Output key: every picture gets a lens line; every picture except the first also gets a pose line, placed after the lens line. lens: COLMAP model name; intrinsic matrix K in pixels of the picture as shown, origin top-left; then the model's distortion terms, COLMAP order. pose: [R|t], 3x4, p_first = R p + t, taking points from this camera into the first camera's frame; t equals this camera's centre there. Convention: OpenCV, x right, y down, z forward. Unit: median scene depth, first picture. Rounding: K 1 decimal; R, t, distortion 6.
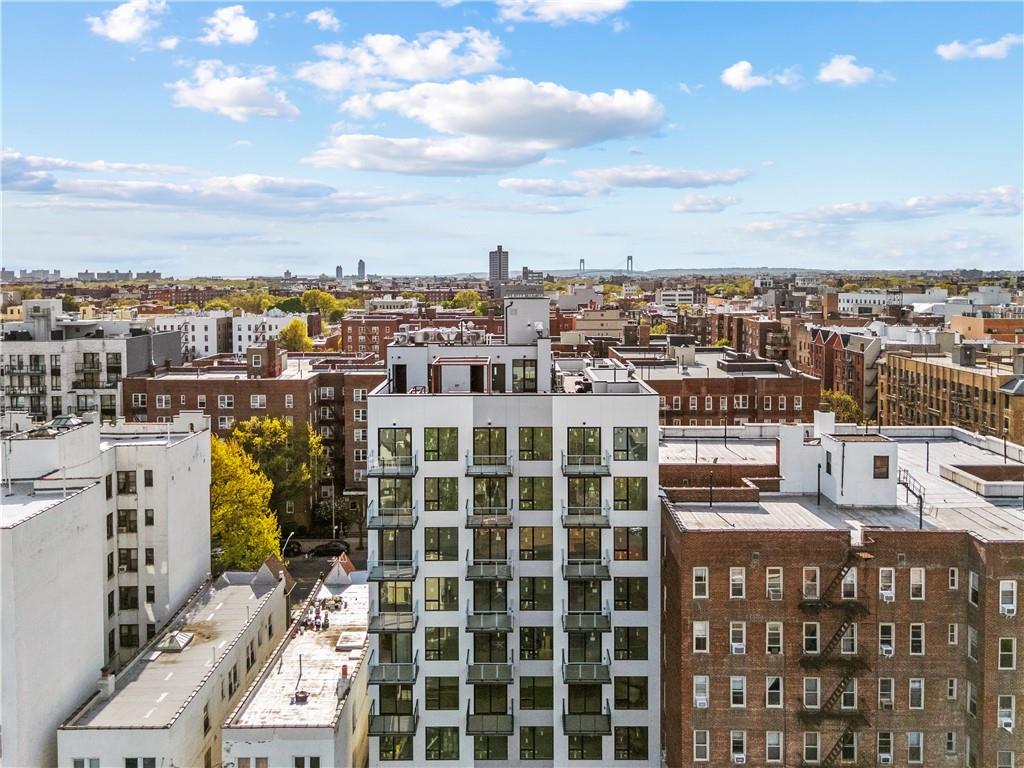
lens RADIAL K [[744.1, 0, 516.0], [0, 744.1, 317.4], [0, 0, 1]] dist [0.060413, -0.037780]
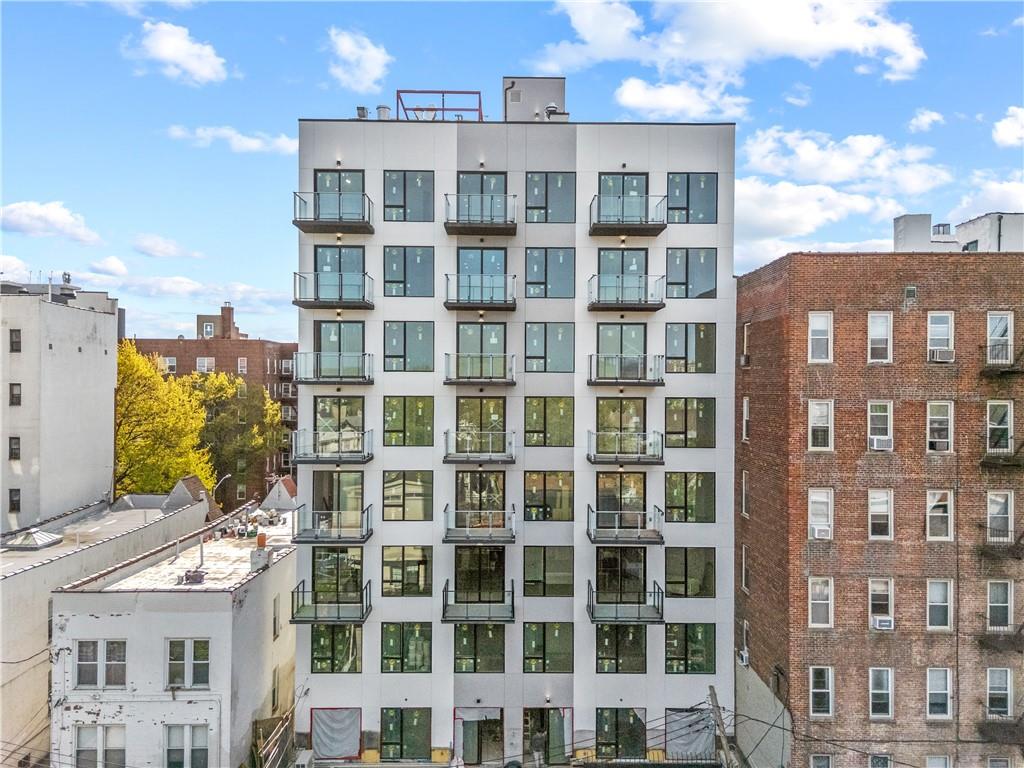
lens RADIAL K [[755.9, 0, 515.8], [0, 755.9, 380.4], [0, 0, 1]] dist [0.057671, -0.047056]
pose [[0.999925, 0.008118, 0.009202, -0.009161], [-0.007738, 0.999146, -0.040578, 0.339502], [-0.009523, 0.040504, 0.999134, 0.306846]]
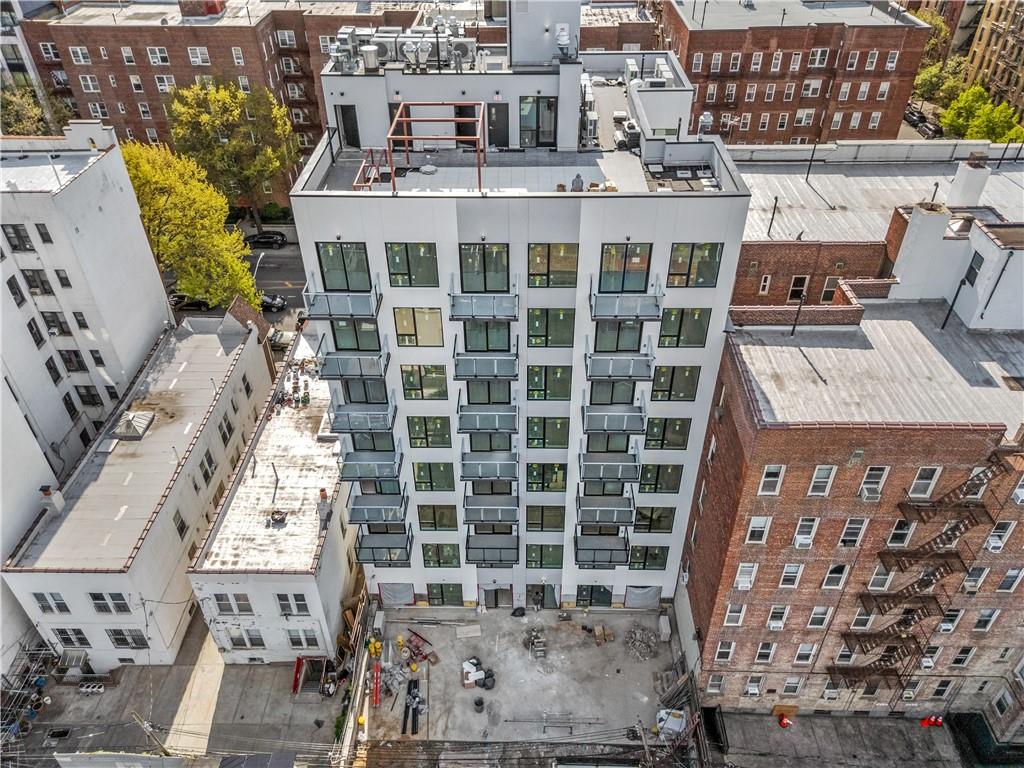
lens RADIAL K [[737.0, 0, 514.7], [0, 737.0, 372.6], [0, 0, 1]] dist [0.057546, -0.045210]
pose [[0.999844, 0.008643, -0.015385, 0.002969], [0.001552, 0.825399, 0.564548, -0.119103], [0.017578, -0.564484, 0.825257, 0.370497]]
